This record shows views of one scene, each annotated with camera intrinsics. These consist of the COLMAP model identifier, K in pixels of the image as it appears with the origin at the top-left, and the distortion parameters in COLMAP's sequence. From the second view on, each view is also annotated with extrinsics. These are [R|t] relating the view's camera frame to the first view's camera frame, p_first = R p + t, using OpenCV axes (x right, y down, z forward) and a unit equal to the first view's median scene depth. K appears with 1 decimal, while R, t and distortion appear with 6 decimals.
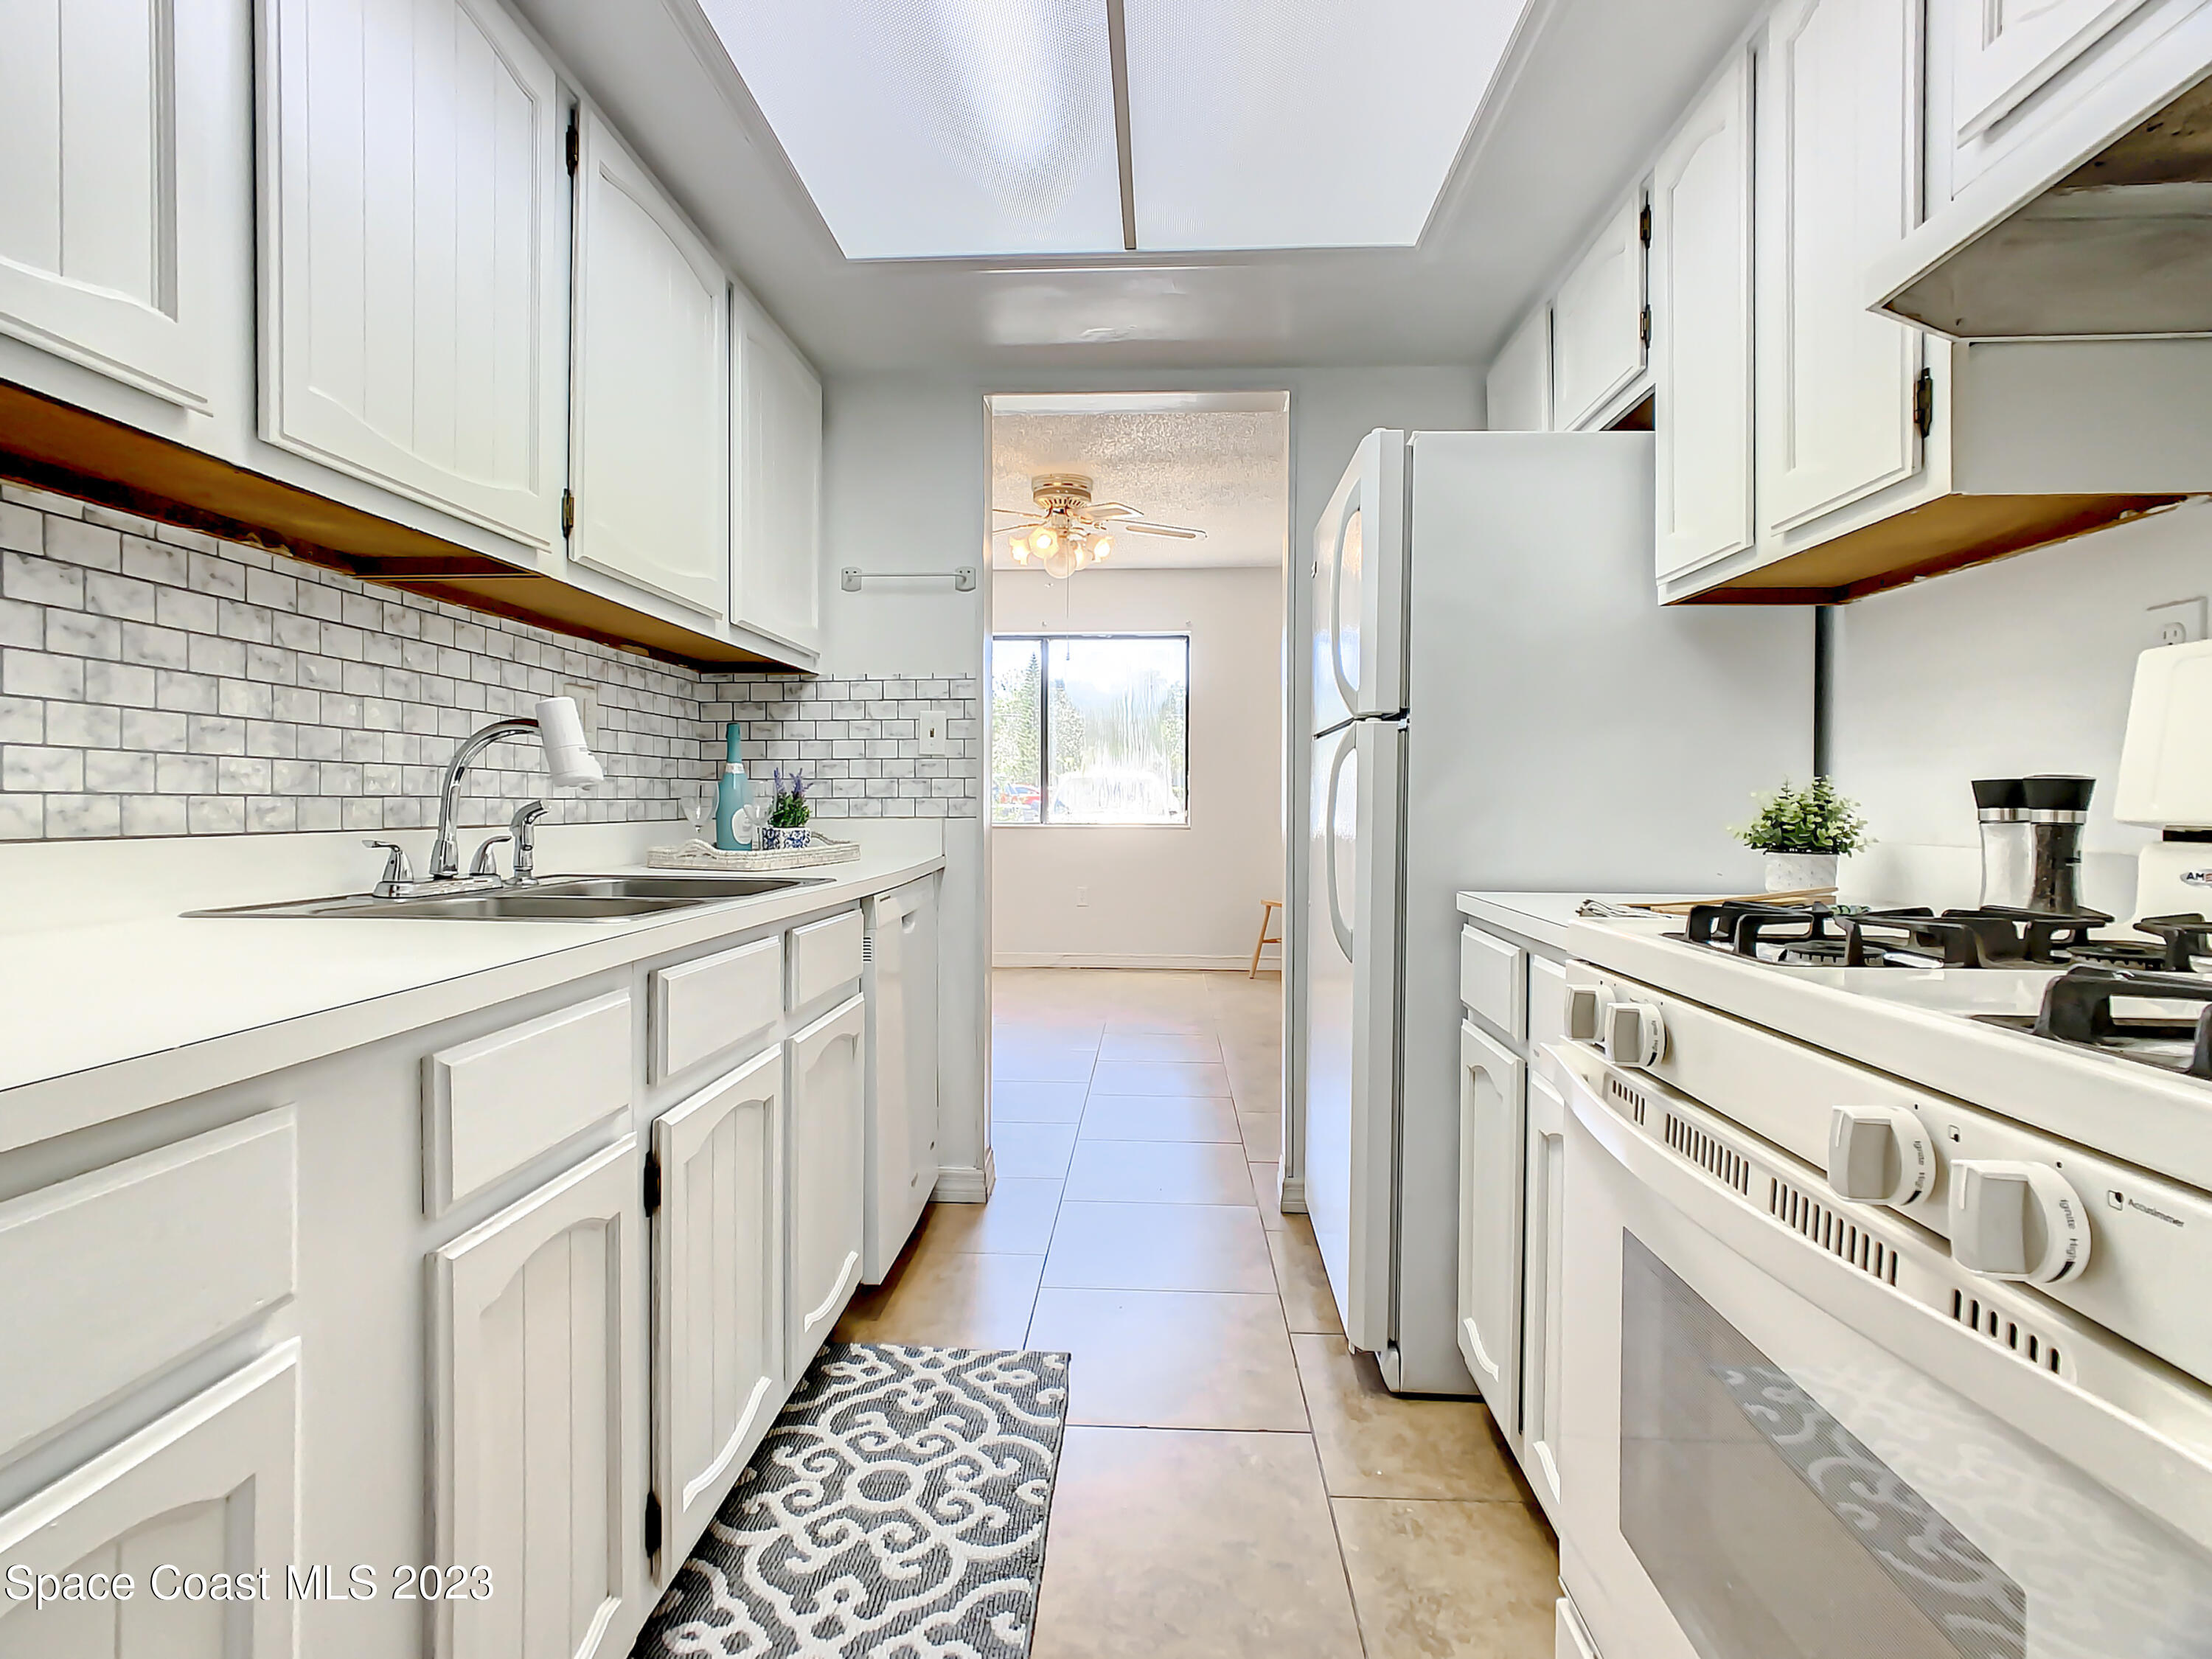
lens RADIAL K [[1087.7, 0, 1101.7], [0, 1087.7, 809.5], [0, 0, 1]] dist [-0.002616, -0.000376]
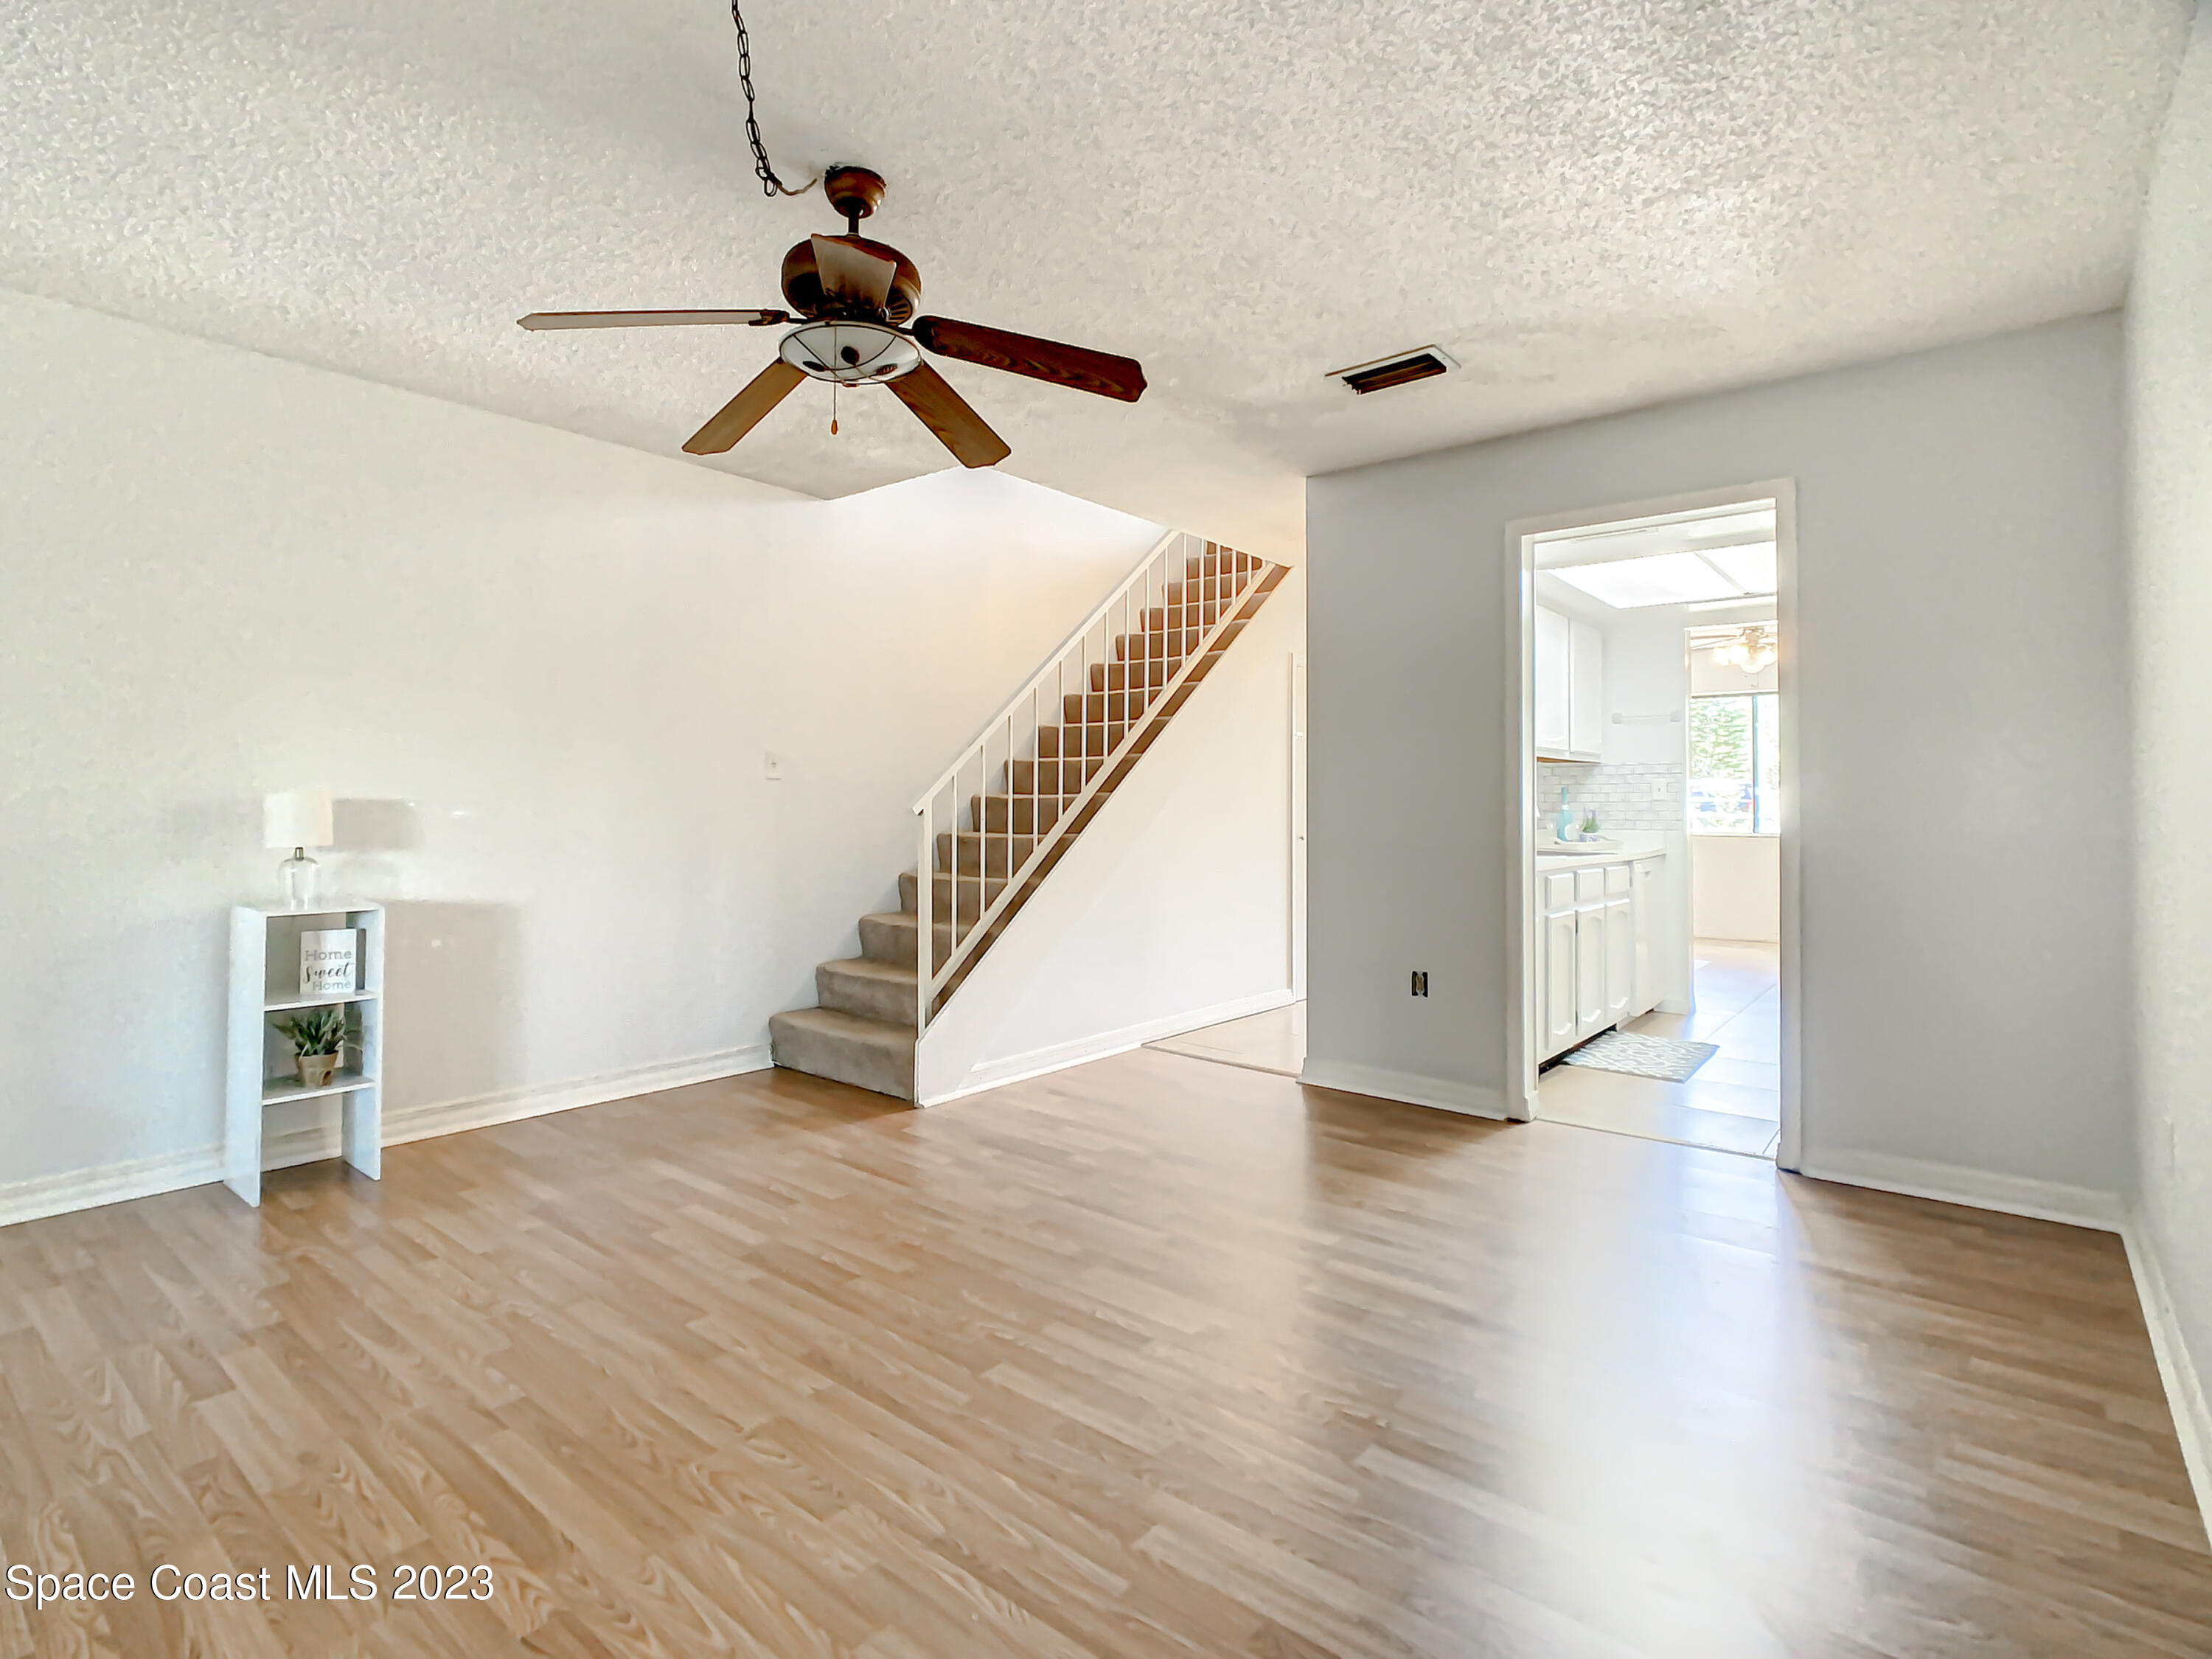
lens RADIAL K [[1105.1, 0, 1097.0], [0, 1105.1, 769.2], [0, 0, 1]] dist [-0.000517, -0.000241]
pose [[0.807093, -0.015900, -0.590210, 0.366720], [-0.007293, 0.999293, -0.036893, -0.035881], [0.590379, 0.034081, 0.806406, -2.191300]]
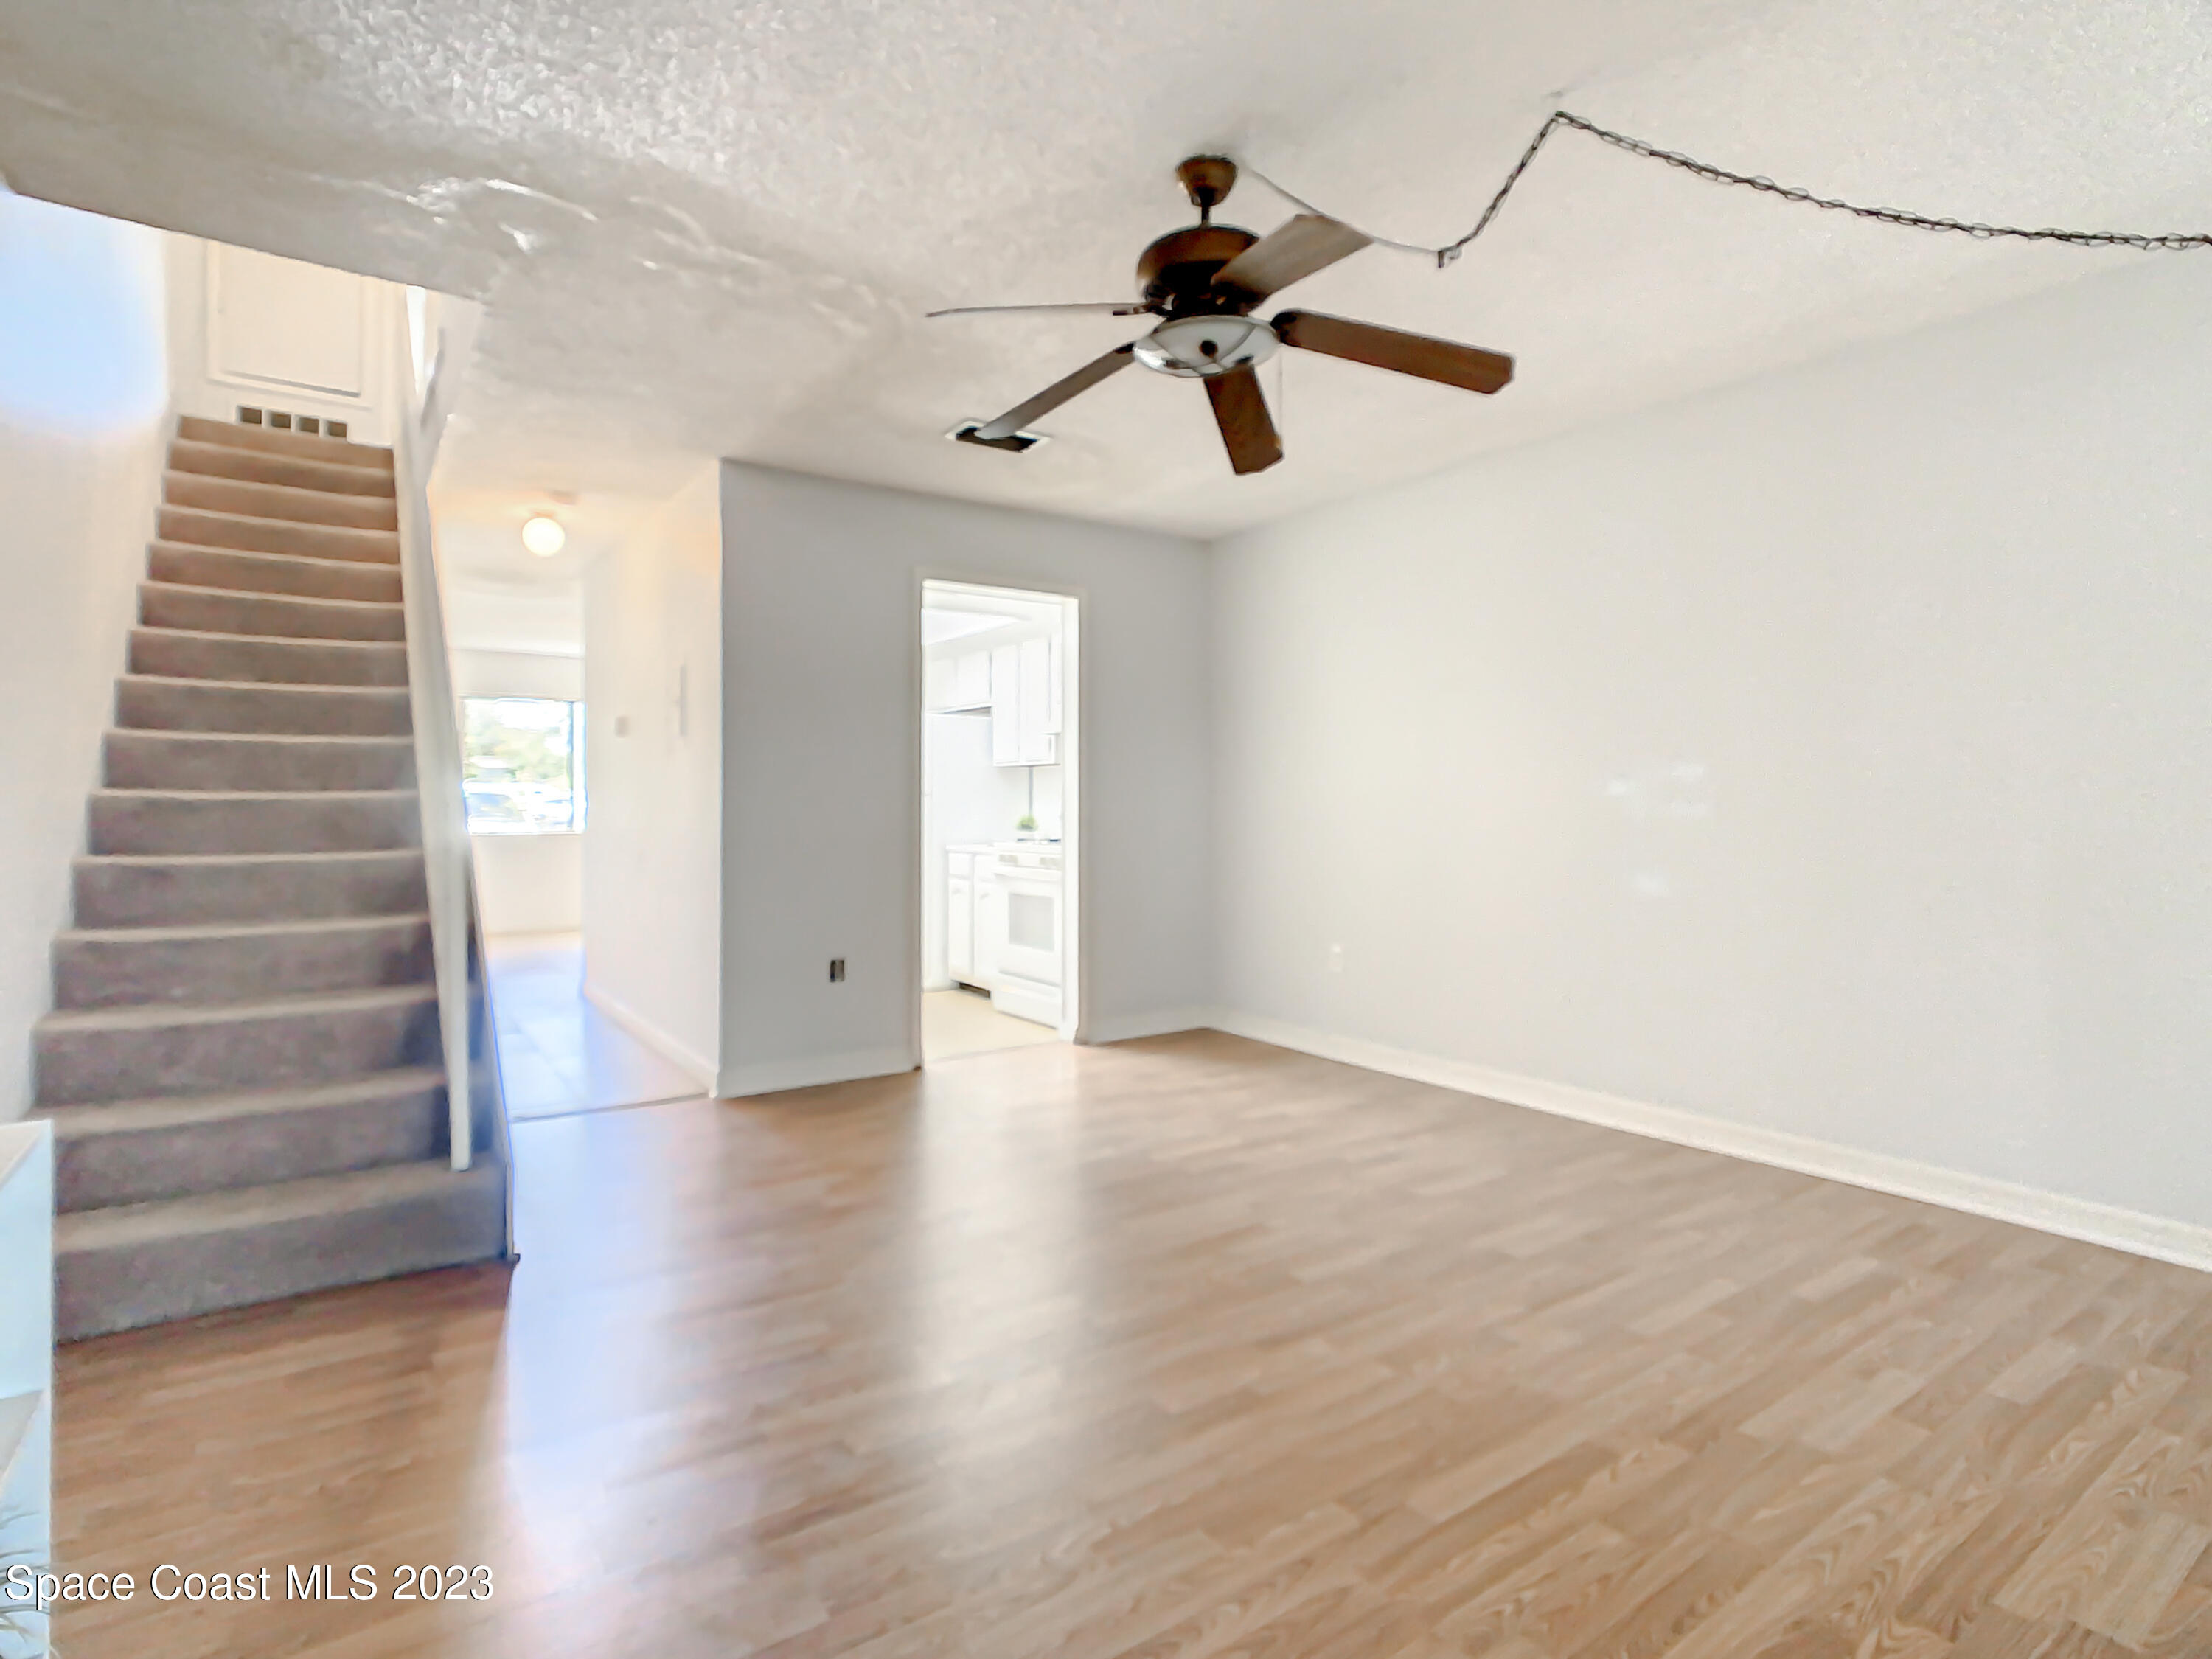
lens RADIAL K [[1087.7, 0, 1101.7], [0, 1087.7, 809.5], [0, 0, 1]] dist [-0.002616, -0.000376]
pose [[0.788798, -0.007270, 0.614609, -1.536264], [0.006267, 0.999973, 0.003785, -0.049259], [-0.614620, 0.000866, 0.788823, -2.235844]]
